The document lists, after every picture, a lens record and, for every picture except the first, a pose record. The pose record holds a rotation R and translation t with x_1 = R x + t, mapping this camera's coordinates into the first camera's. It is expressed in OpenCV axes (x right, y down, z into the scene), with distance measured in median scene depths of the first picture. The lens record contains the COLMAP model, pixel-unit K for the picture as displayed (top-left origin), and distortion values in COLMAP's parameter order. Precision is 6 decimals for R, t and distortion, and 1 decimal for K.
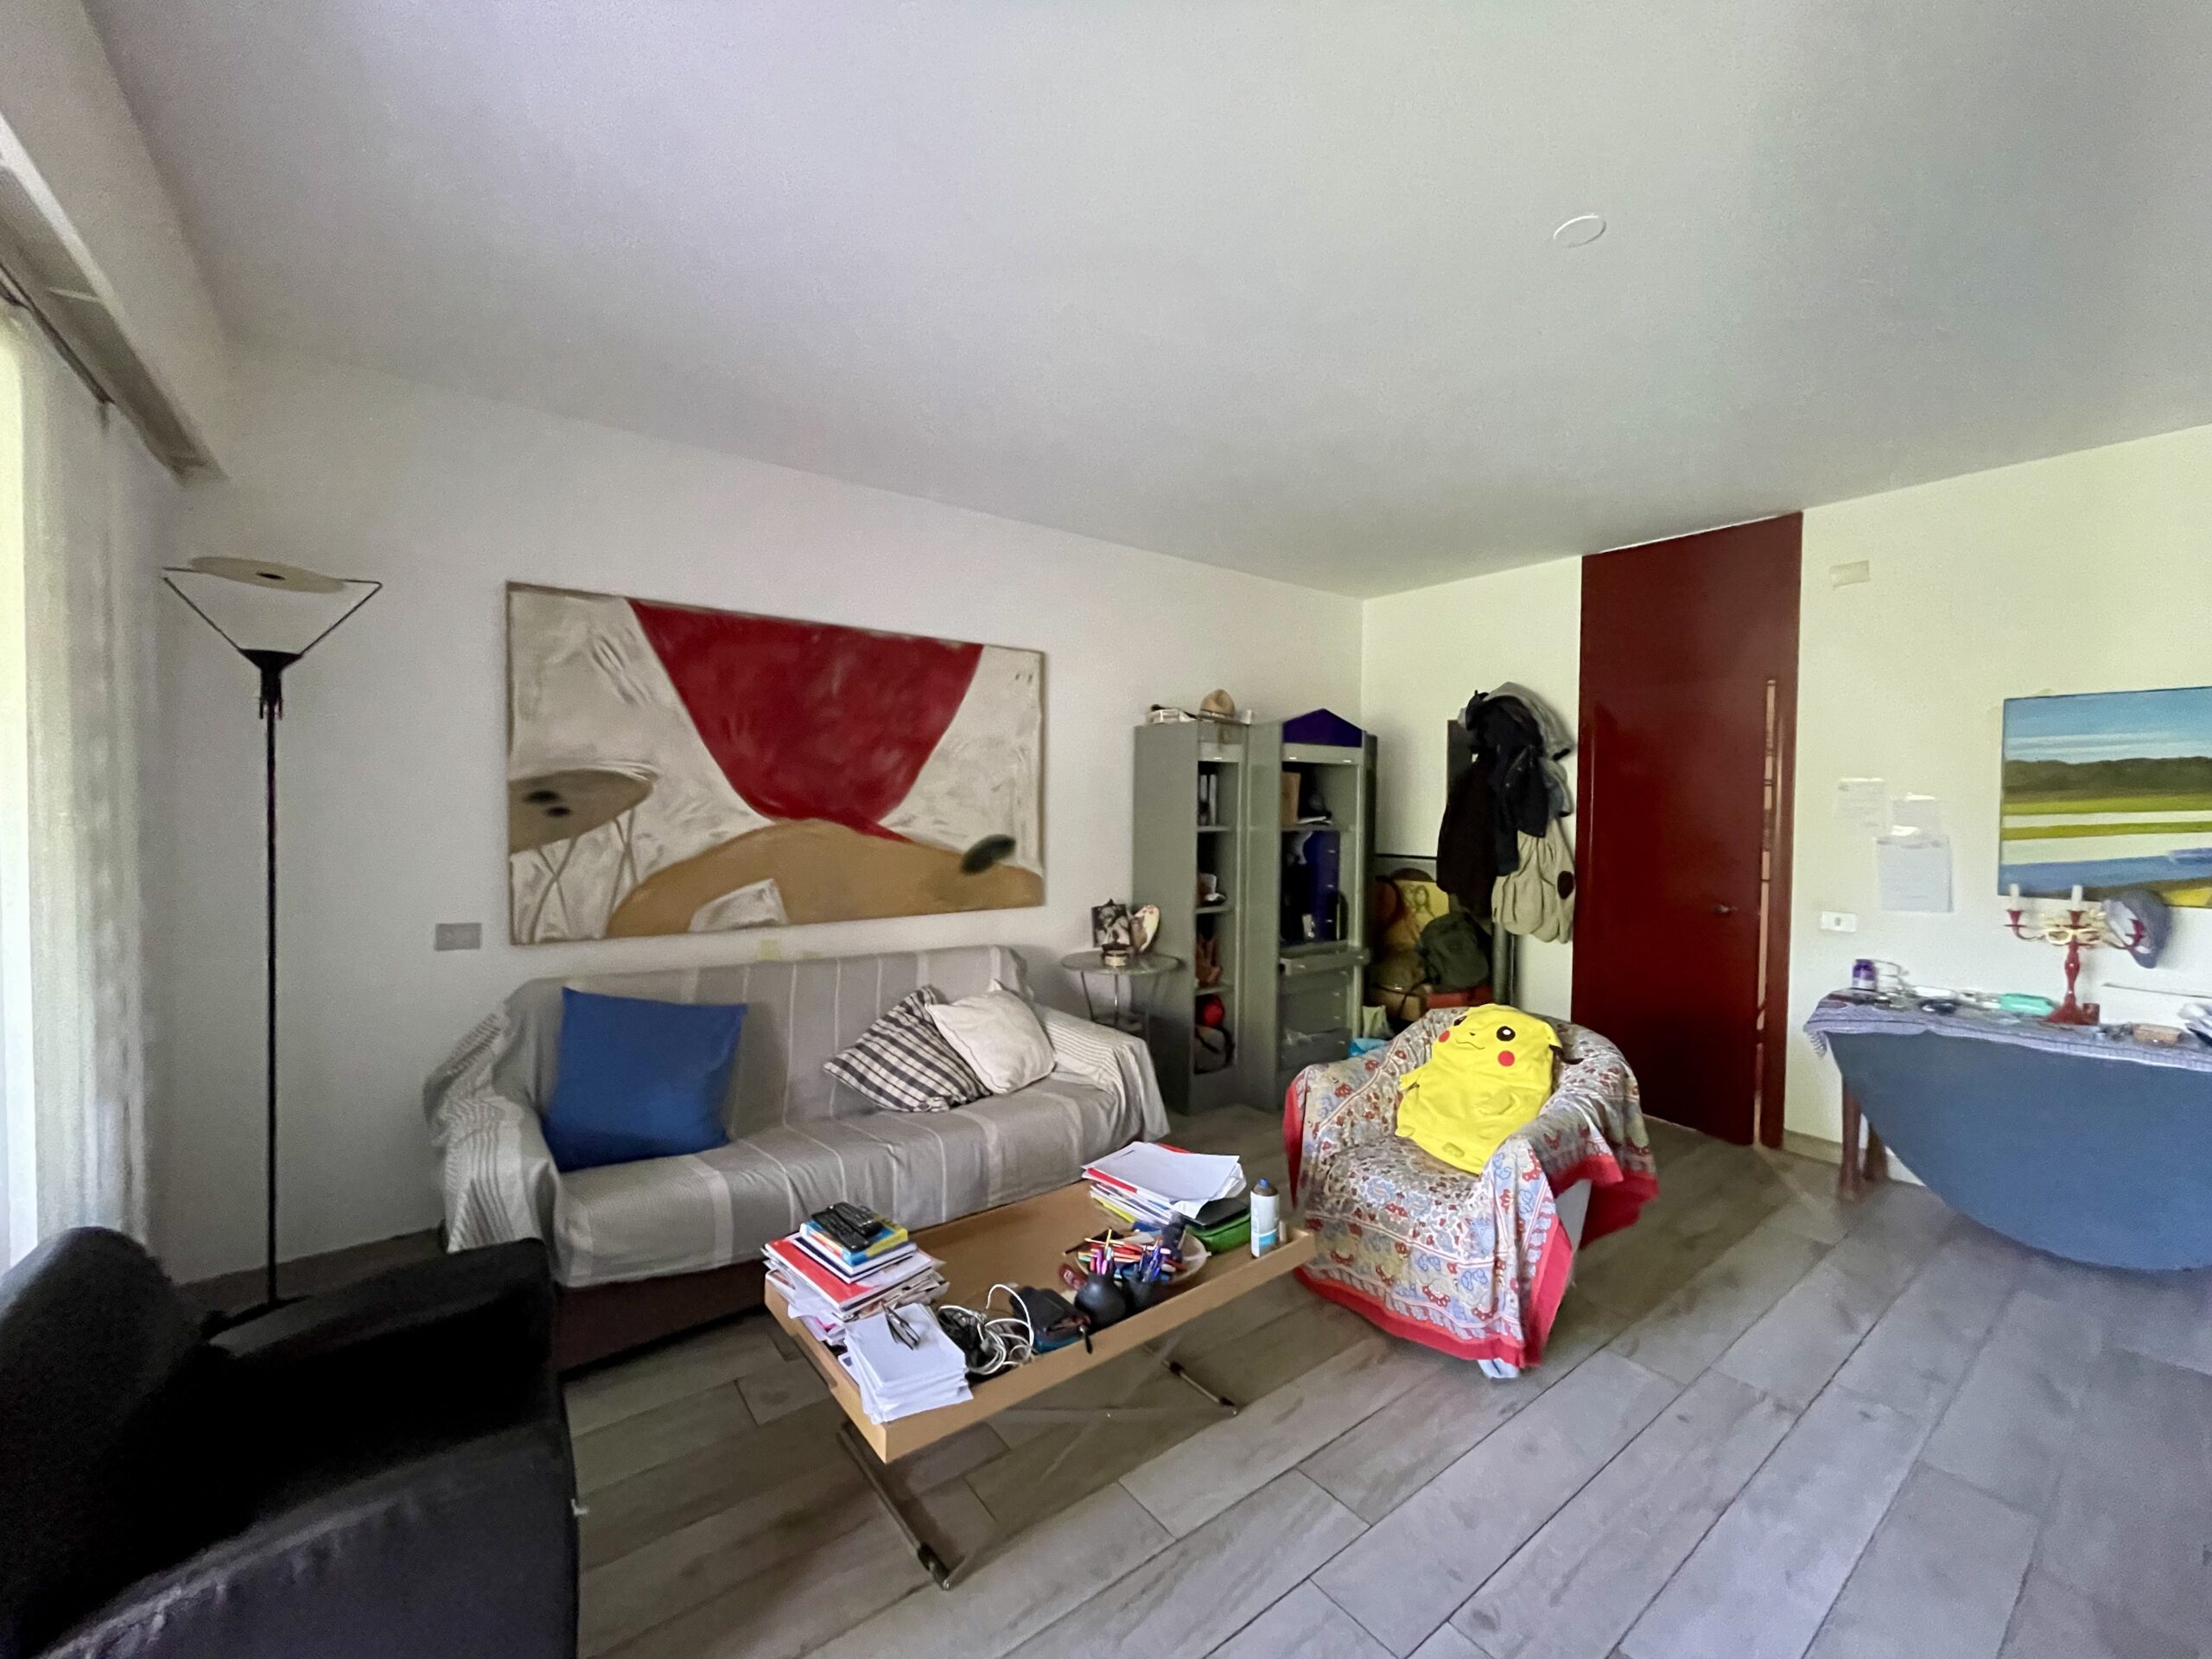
lens RADIAL K [[885.1, 0, 1106.0], [0, 885.1, 829.5], [0, 0, 1]] dist [0.000788, 0.000065]
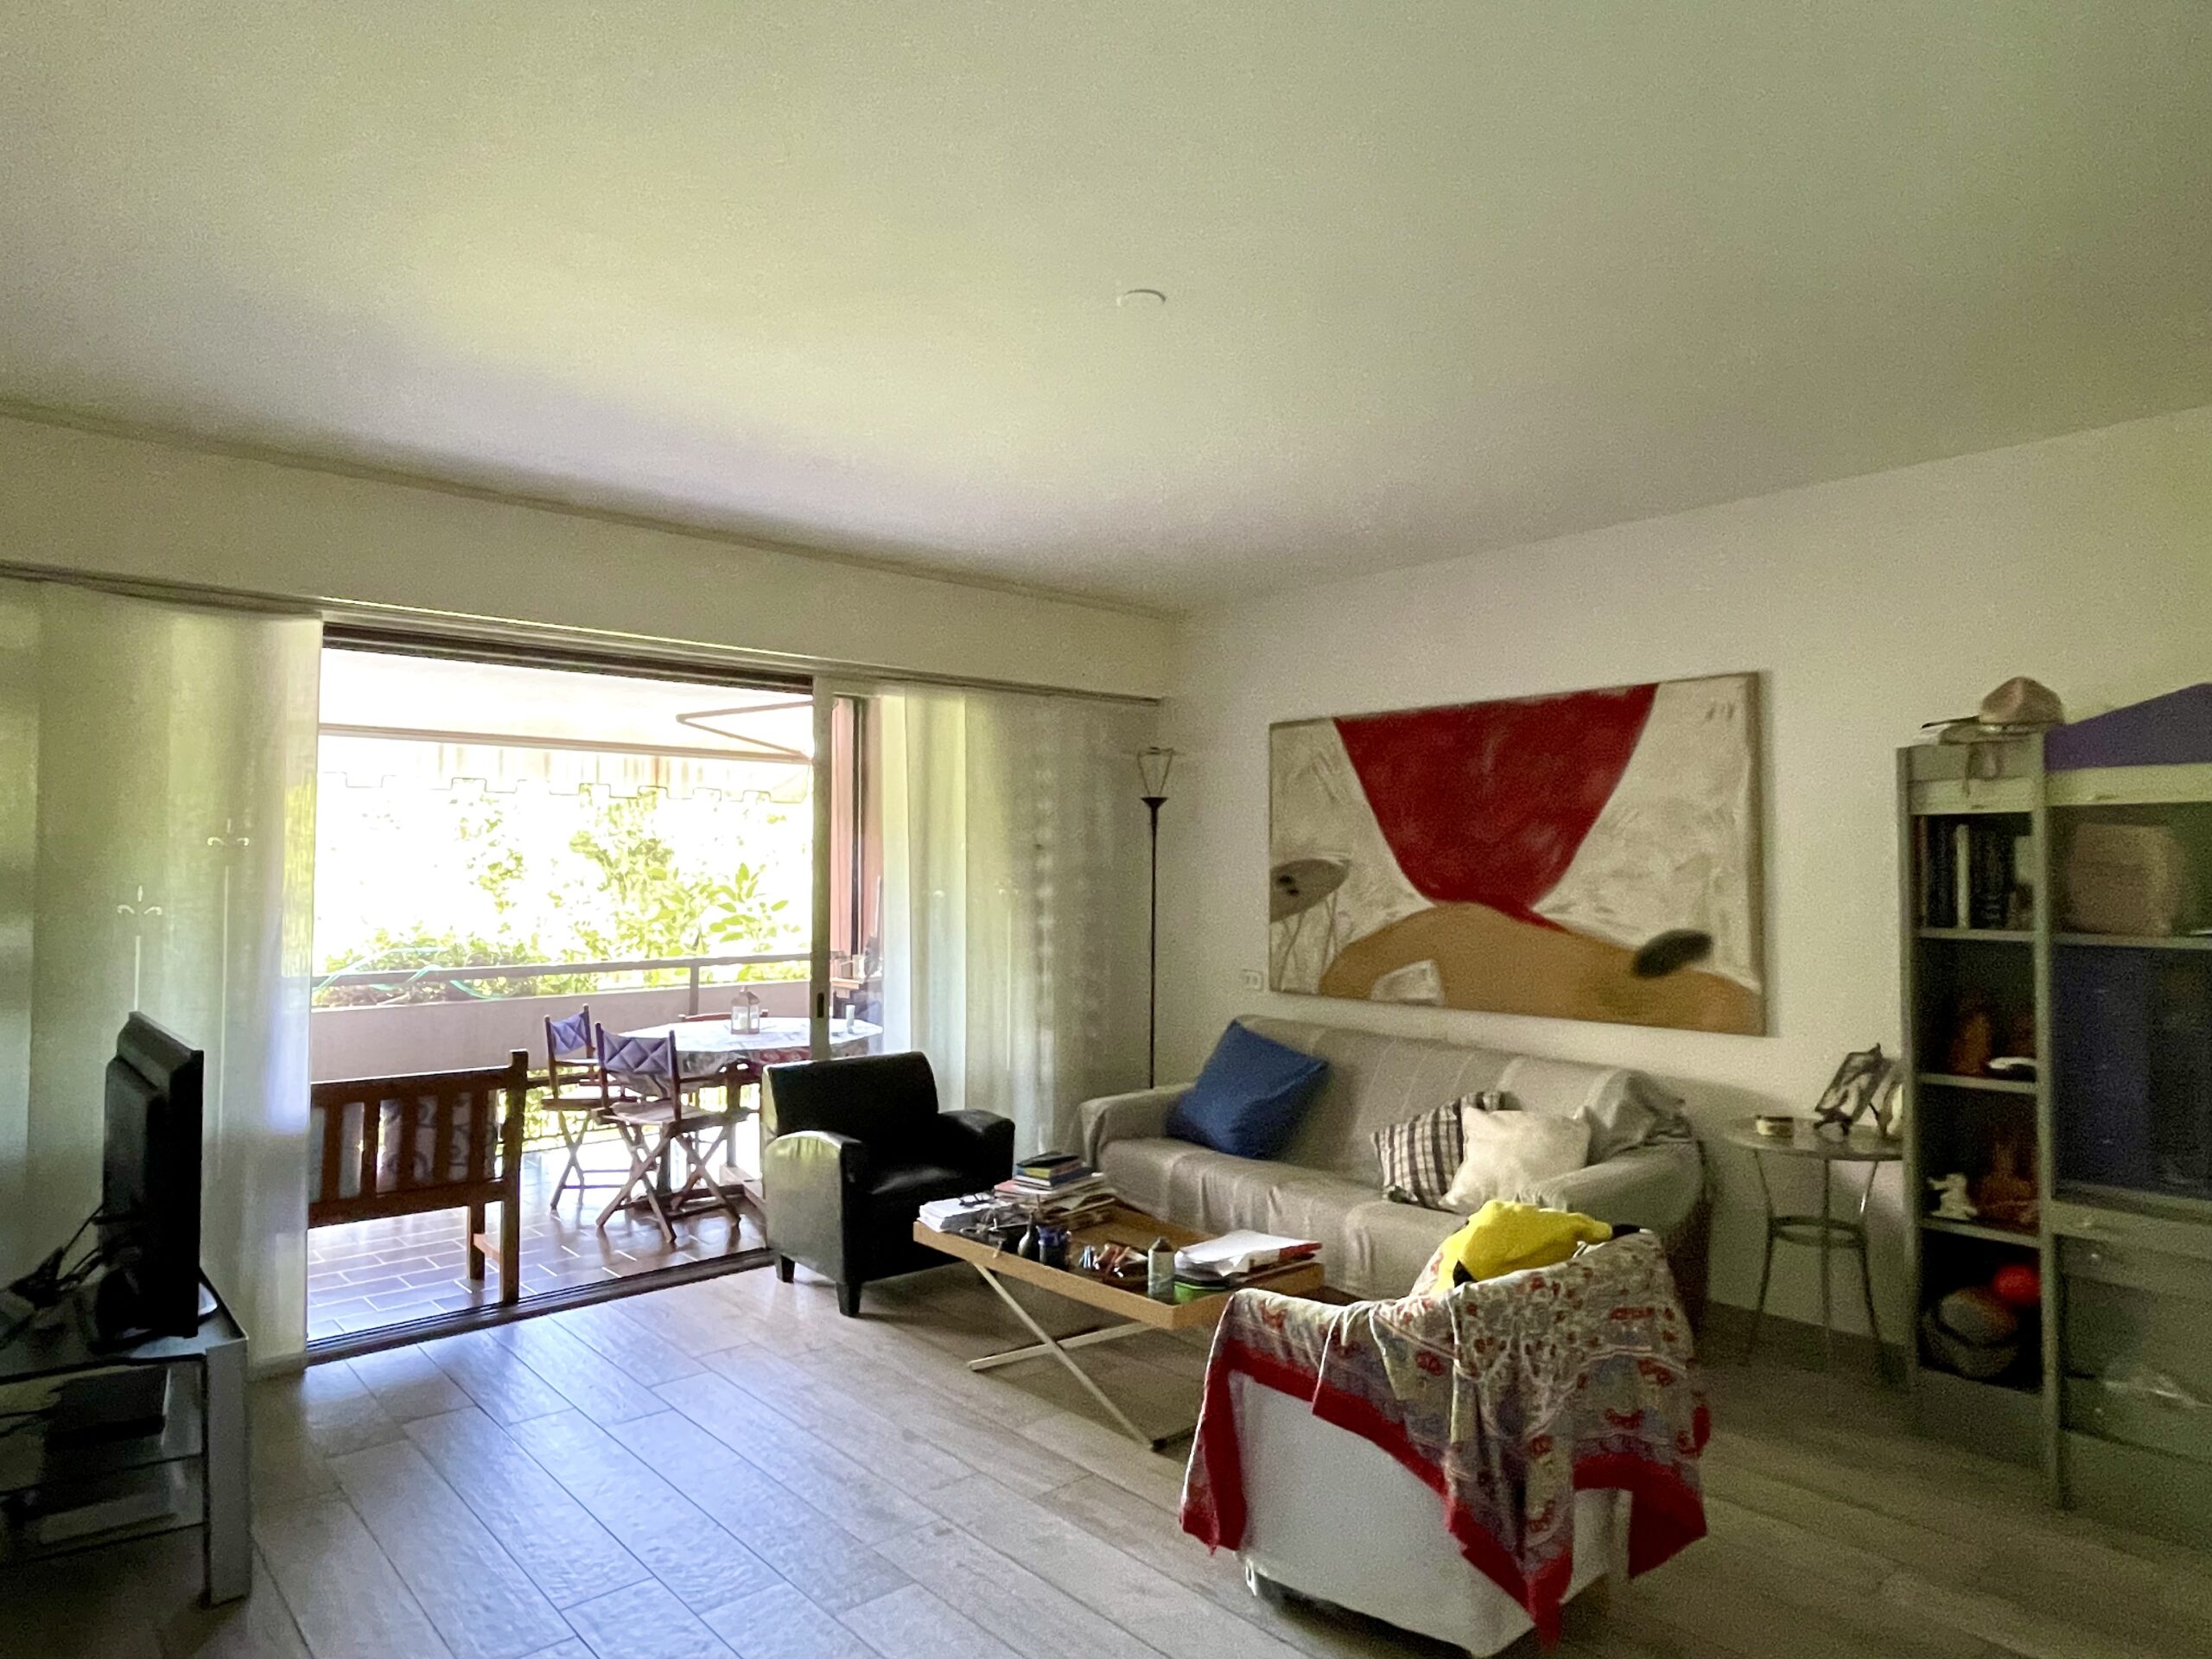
lens RADIAL K [[1289.8, 0, 1106.3], [0, 1289.8, 843.6], [0, 0, 1]] dist [0.023748, -0.051841]
pose [[0.095151, -0.029137, -0.995036, 0.910825], [-0.030510, 0.999017, -0.032171, -0.016287], [0.994995, 0.033419, 0.094168, 0.401629]]
